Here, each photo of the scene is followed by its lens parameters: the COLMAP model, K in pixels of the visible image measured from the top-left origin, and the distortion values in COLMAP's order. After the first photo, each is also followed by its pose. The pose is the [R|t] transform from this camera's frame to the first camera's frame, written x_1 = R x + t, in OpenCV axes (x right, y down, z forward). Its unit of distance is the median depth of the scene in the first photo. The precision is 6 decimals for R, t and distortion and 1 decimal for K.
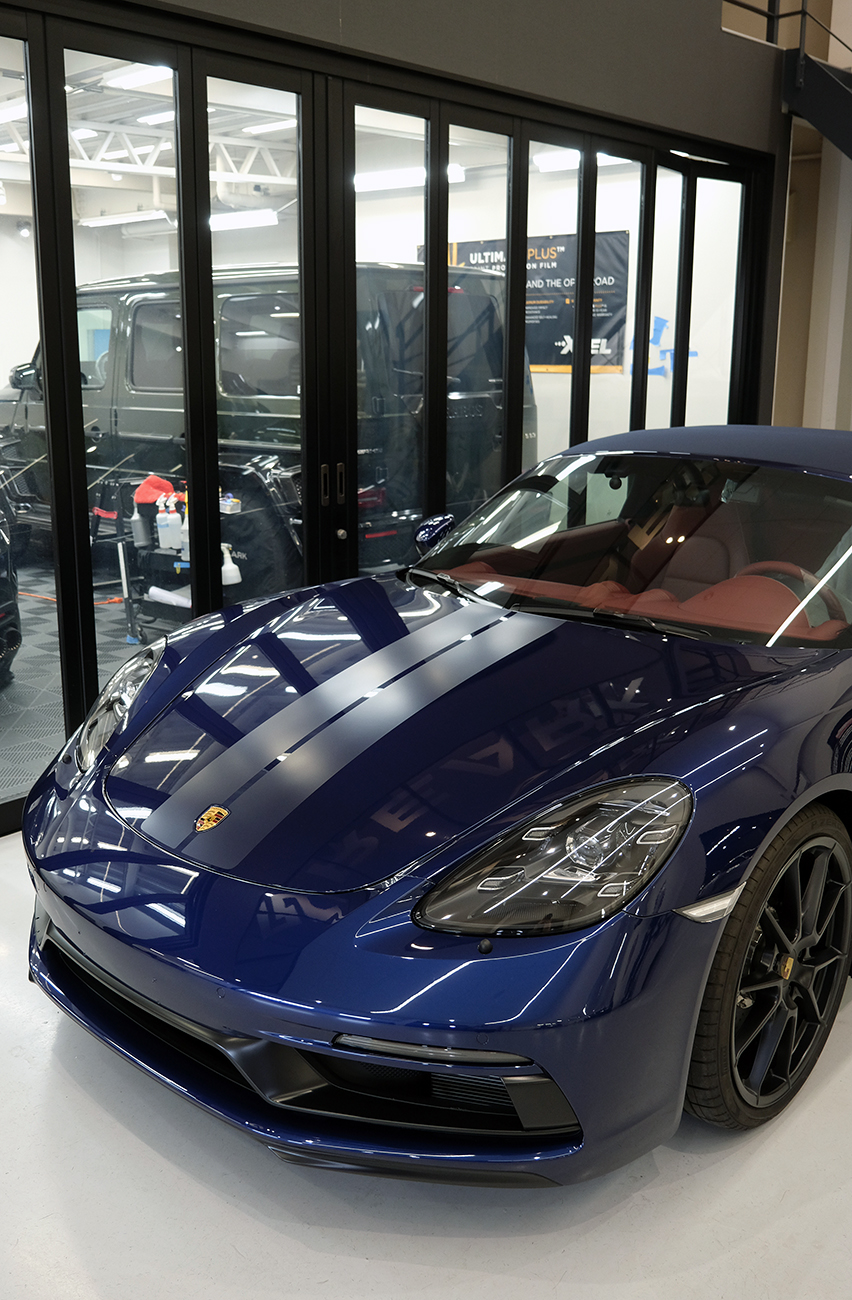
lens RADIAL K [[1179.8, 0, 389.0], [0, 1179.8, 616.2], [0, 0, 1]] dist [-0.018212, -0.004004]
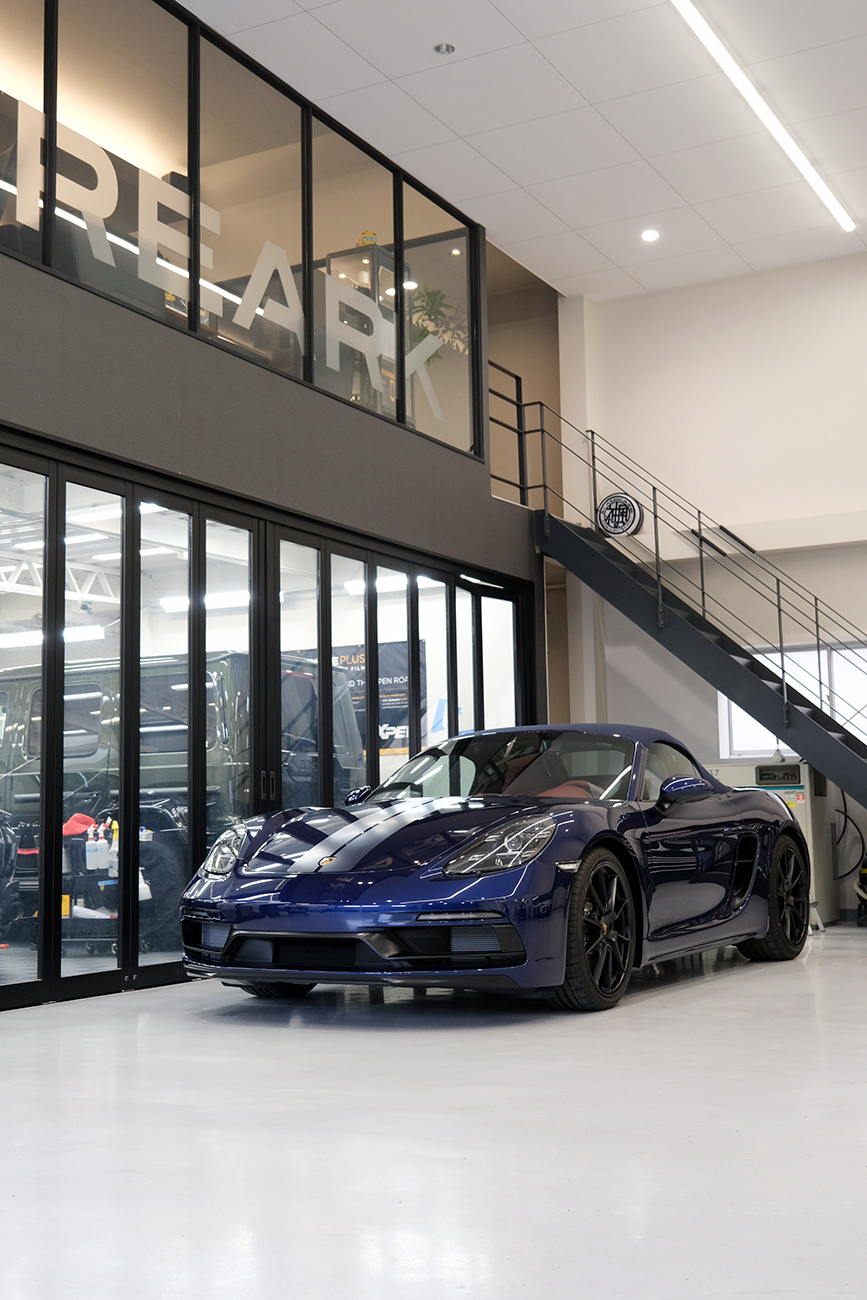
lens RADIAL K [[1544.3, 0, 433.5], [0, 1544.3, 650.0], [0, 0, 1]] dist [0.059377, -0.004903]
pose [[0.967695, 0.009844, 0.251932, -0.255226], [0.076103, 0.941226, -0.329093, 0.283895], [-0.240364, 0.337634, 0.910070, -0.622748]]
